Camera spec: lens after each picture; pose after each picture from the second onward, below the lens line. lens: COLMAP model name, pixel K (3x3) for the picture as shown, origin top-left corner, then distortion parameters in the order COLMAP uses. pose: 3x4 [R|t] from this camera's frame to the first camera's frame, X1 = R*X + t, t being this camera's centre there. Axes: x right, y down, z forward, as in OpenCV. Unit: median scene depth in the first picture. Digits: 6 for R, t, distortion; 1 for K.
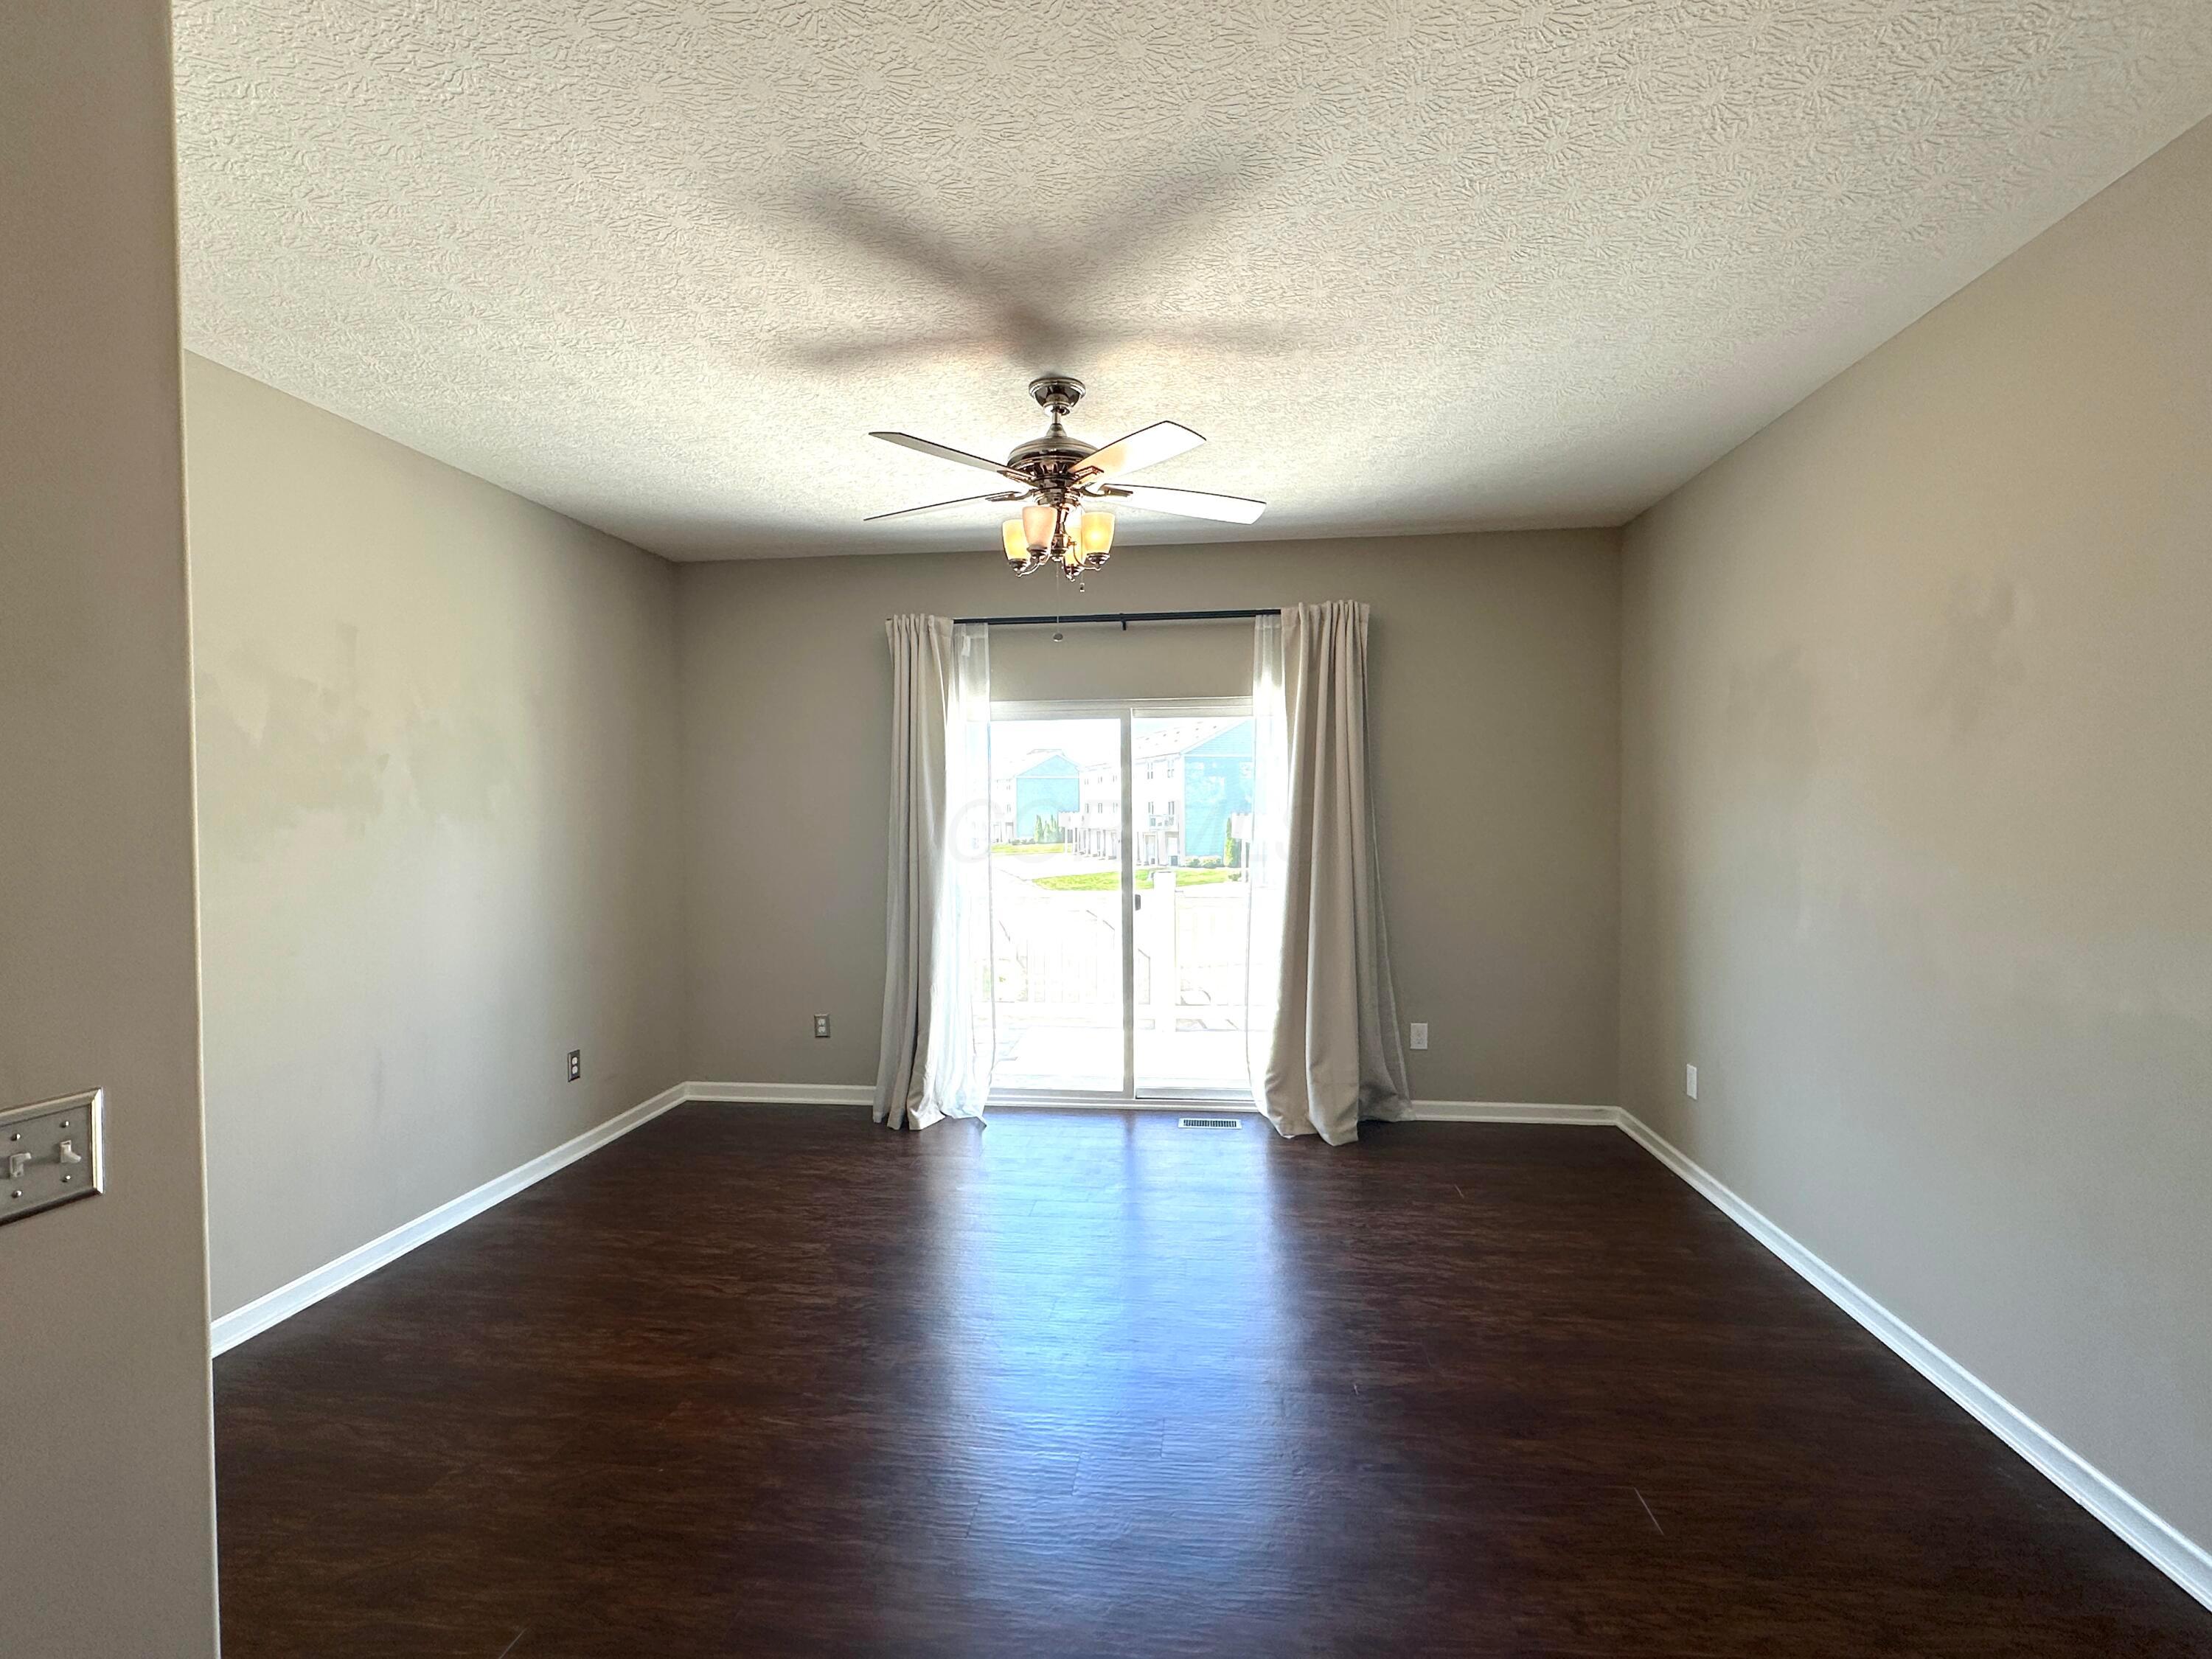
lens RADIAL K [[1031.3, 0, 1101.4], [0, 1031.3, 827.8], [0, 0, 1]] dist [-0.006121, 0.003251]
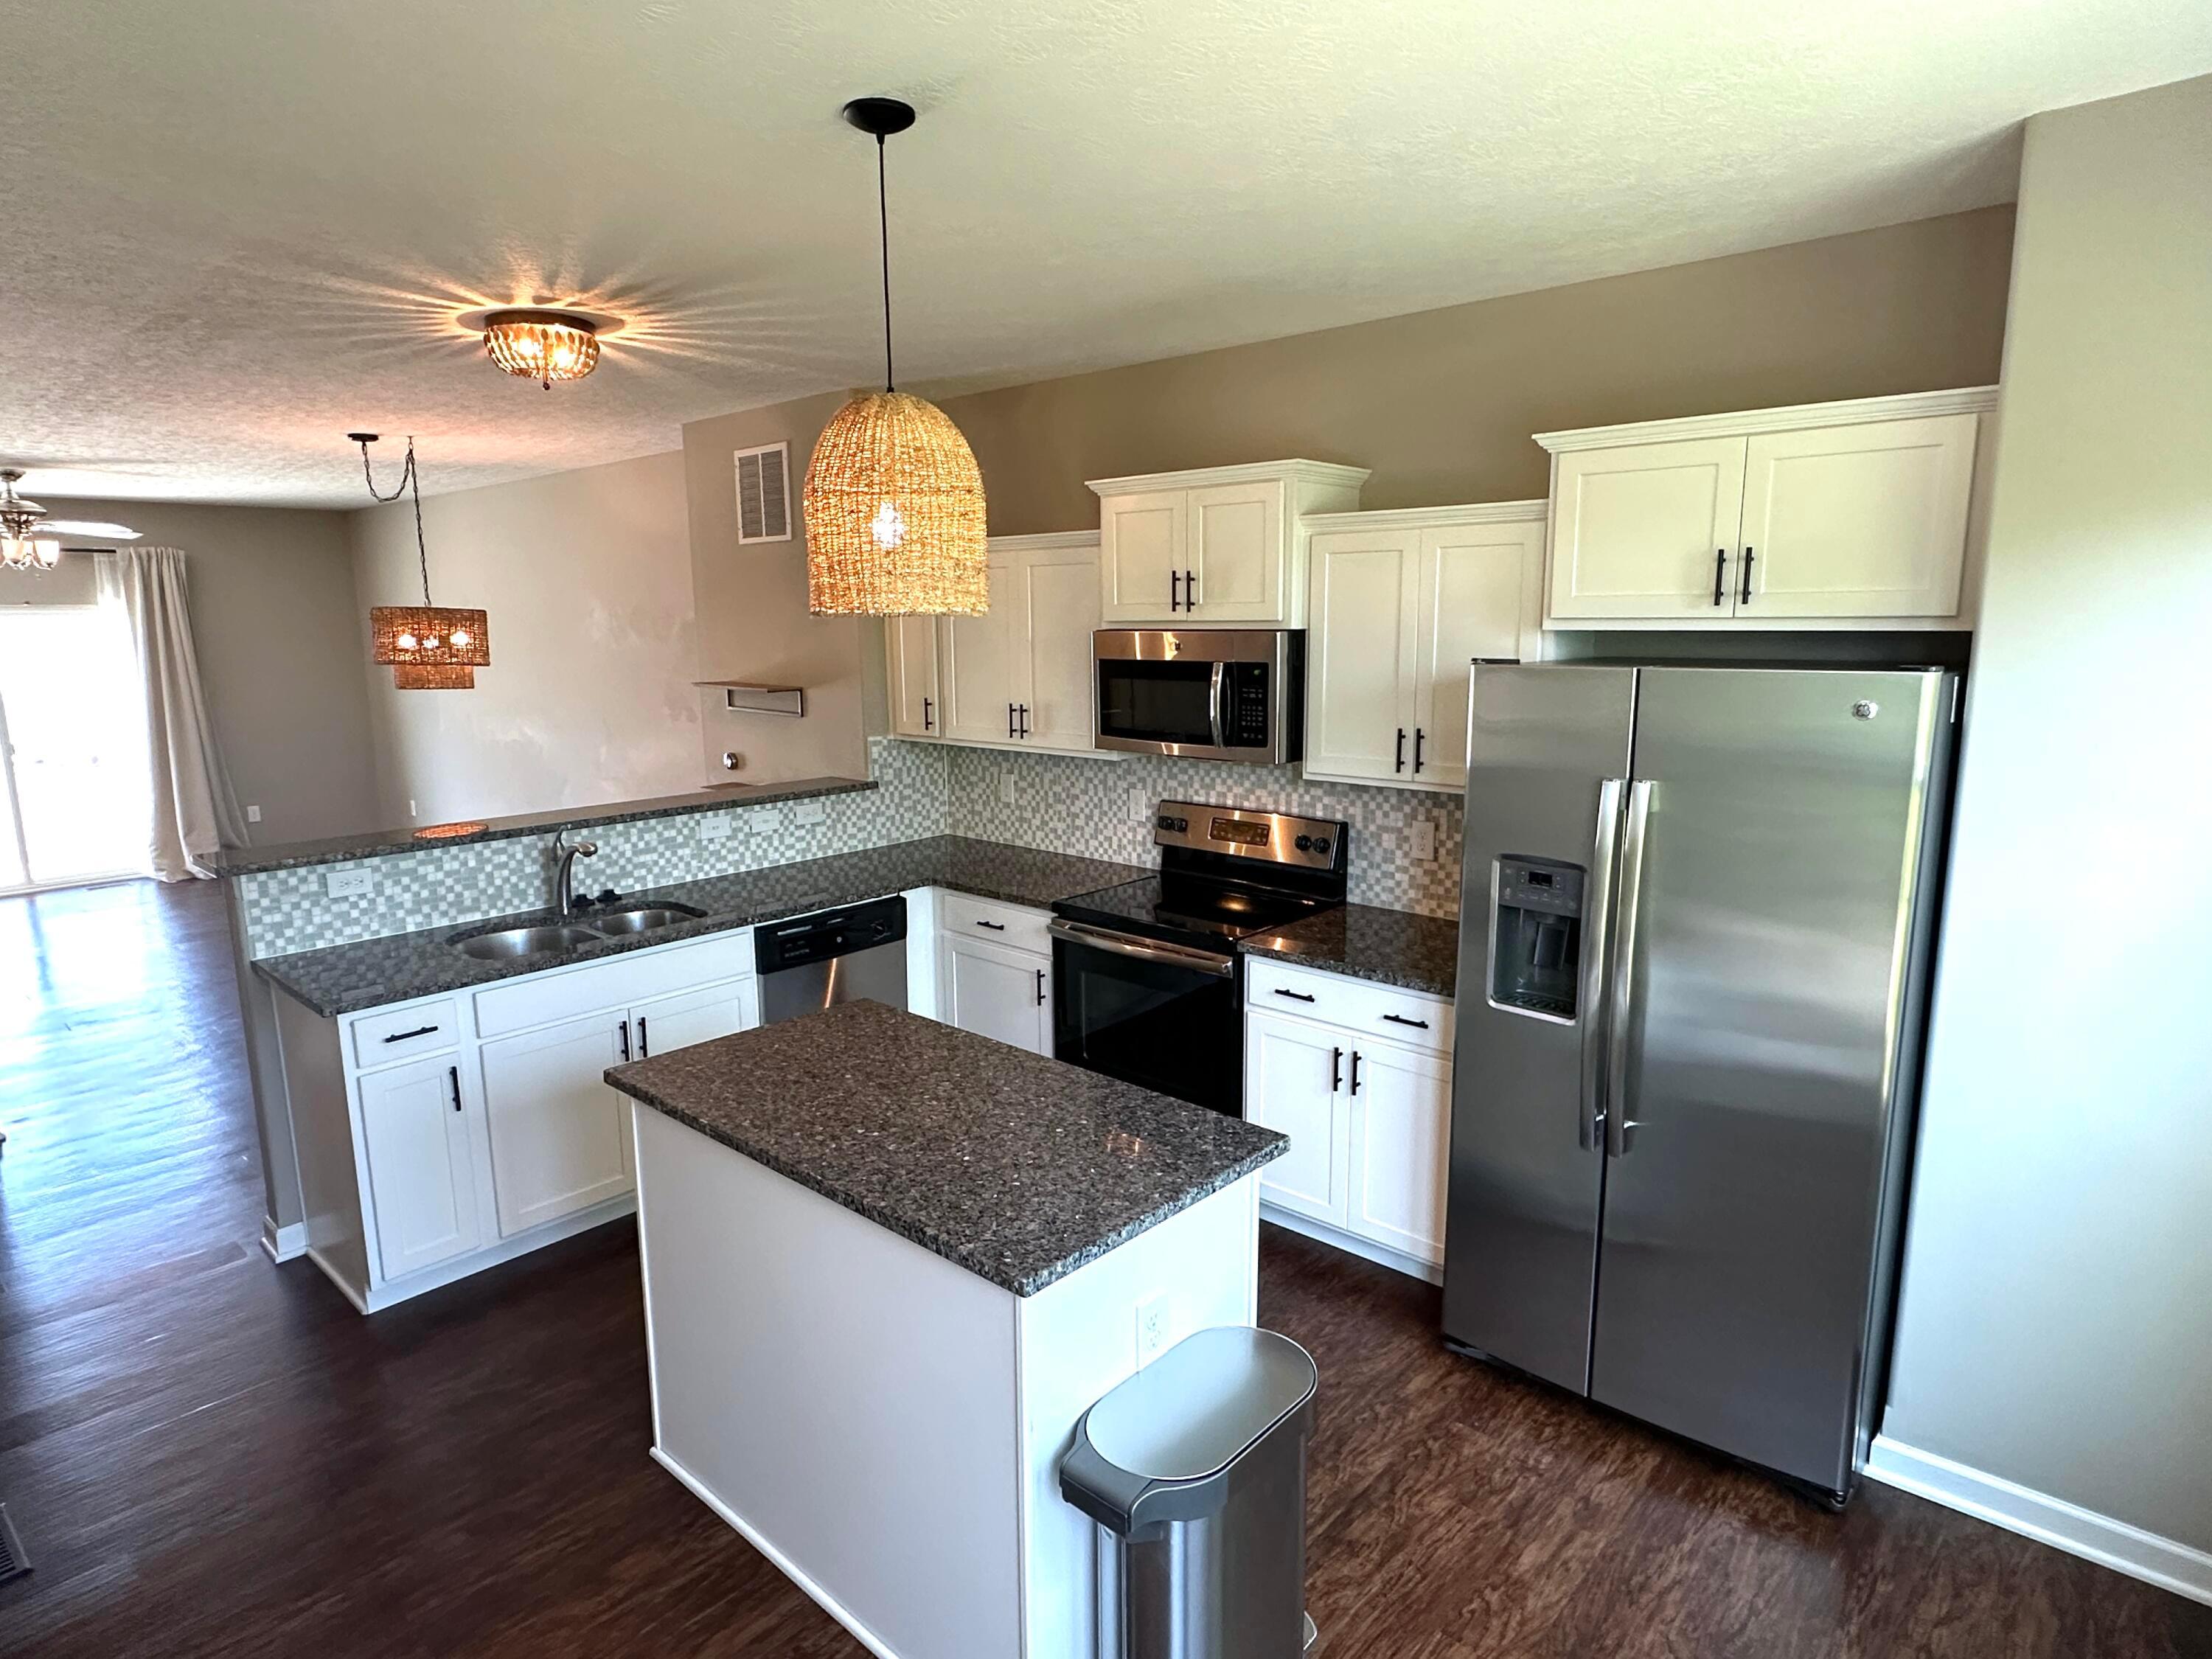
lens RADIAL K [[1225.1, 0, 1114.9], [0, 1225.1, 824.1], [0, 0, 1]] dist [0.001568, -0.003871]
pose [[0.569293, -0.135037, 0.810969, -0.529718], [0.025378, 0.988835, 0.146839, -0.040305], [-0.821743, -0.063014, 0.566363, -1.323132]]
